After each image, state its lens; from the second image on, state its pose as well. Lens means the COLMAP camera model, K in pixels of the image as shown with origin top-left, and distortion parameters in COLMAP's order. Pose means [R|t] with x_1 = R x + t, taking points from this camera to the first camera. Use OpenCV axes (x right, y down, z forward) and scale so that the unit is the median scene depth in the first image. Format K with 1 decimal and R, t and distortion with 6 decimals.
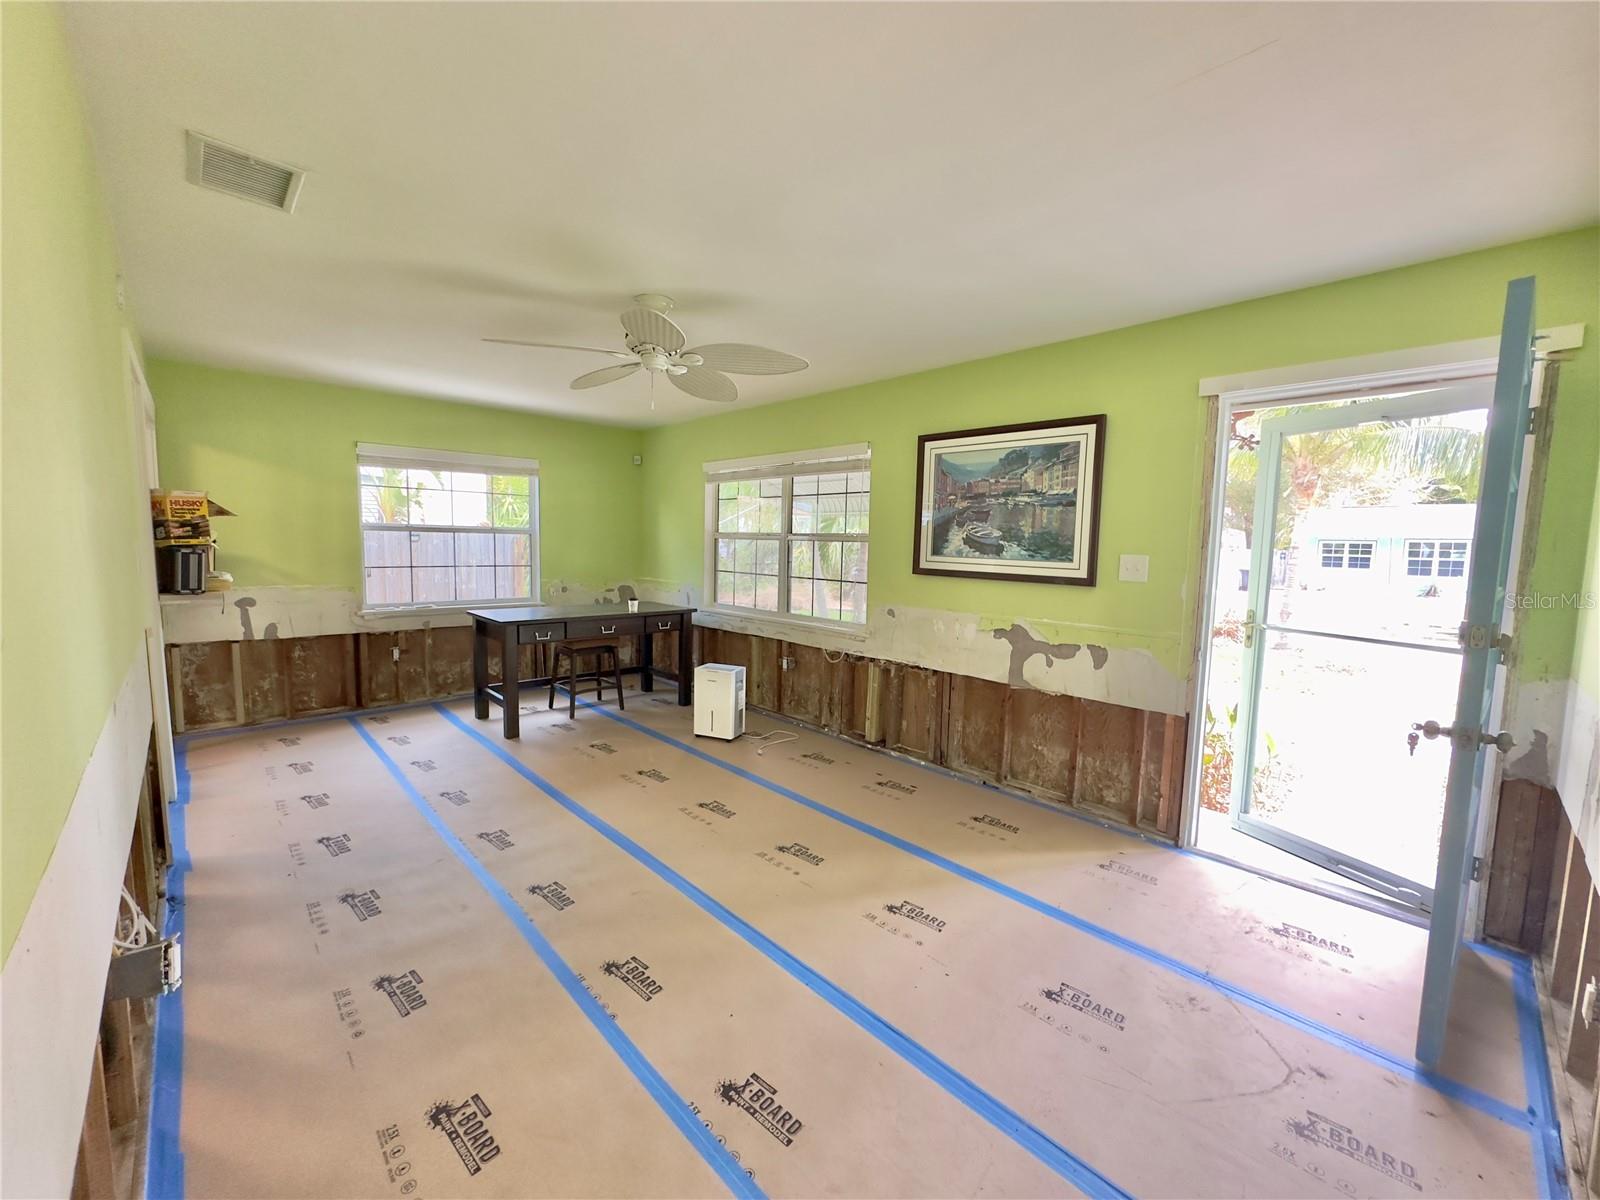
lens RADIAL K [[634.4, 0, 800.0], [0, 634.4, 600.0], [0, 0, 1]] dist [-0.001880, -0.000070]
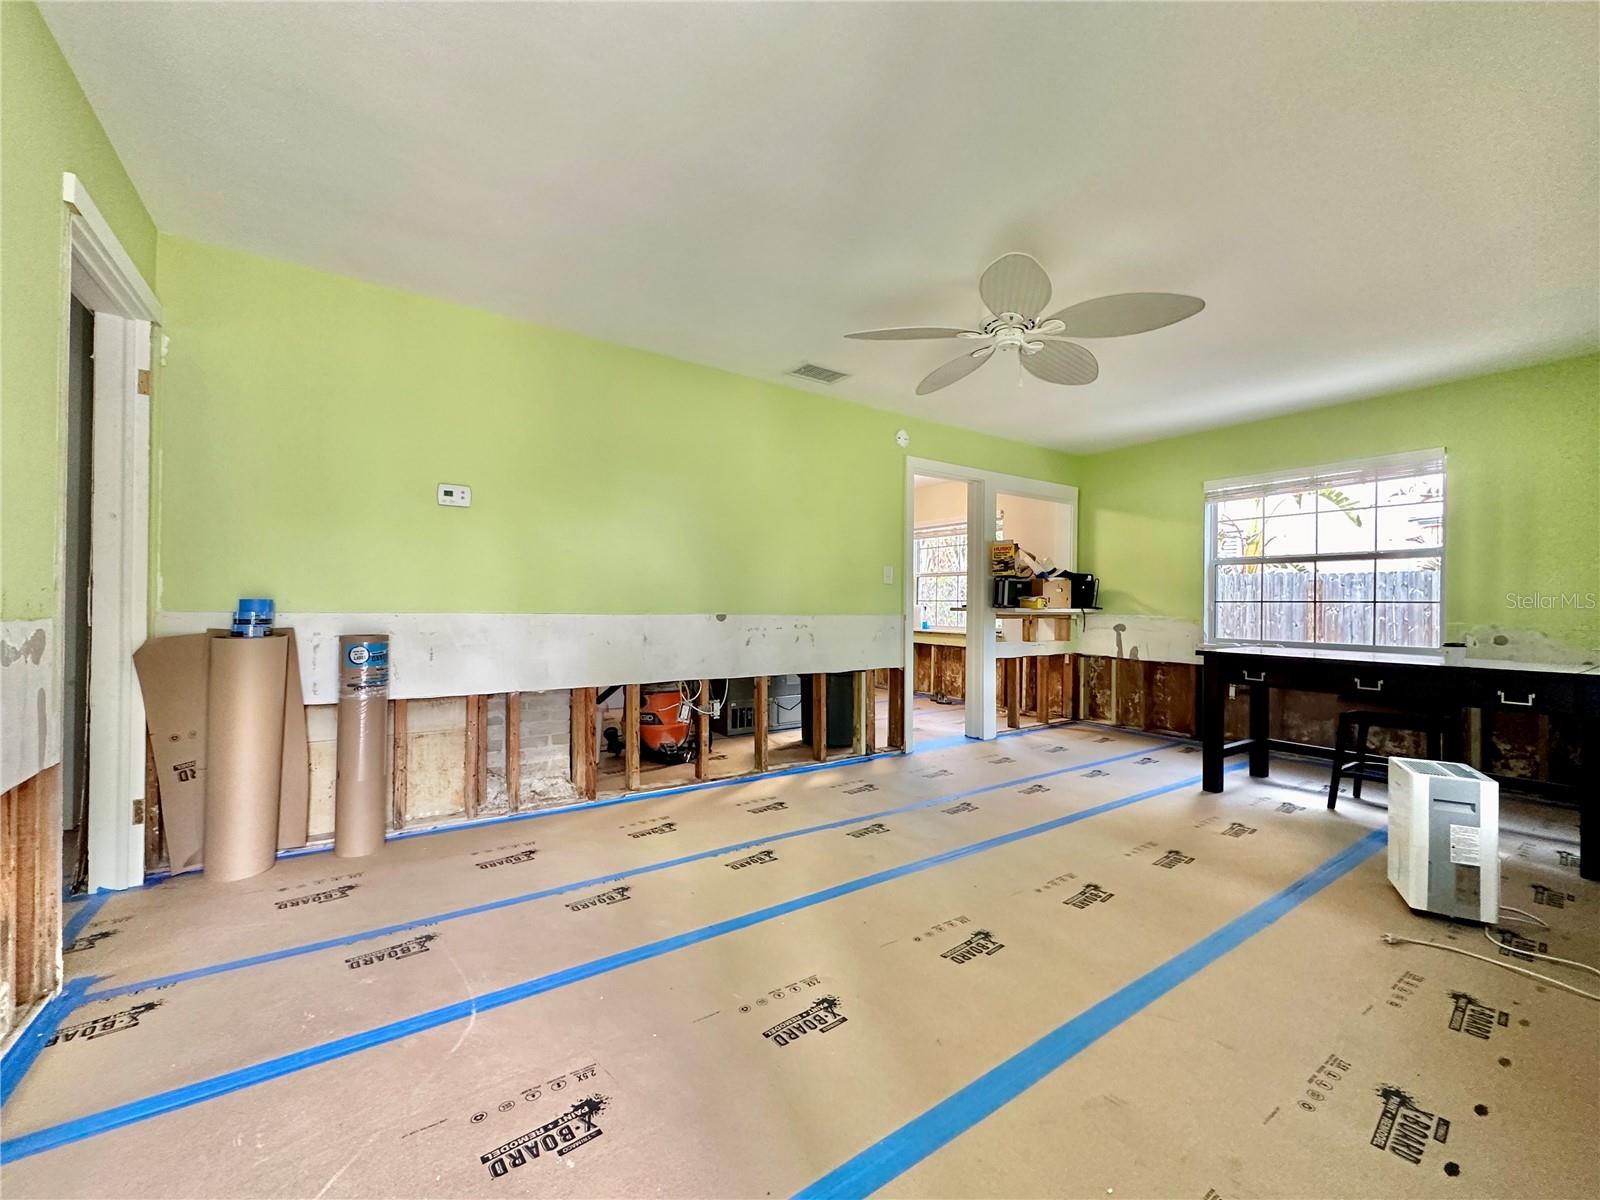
lens RADIAL K [[630.8, 0, 800.0], [0, 630.8, 600.0], [0, 0, 1]] dist [-0.001599, -0.000207]
pose [[-0.152065, -0.029472, -0.987931, 1.796915], [-0.106304, 0.994245, -0.013297, 0.129396], [0.982637, 0.102999, -0.154323, 2.193135]]
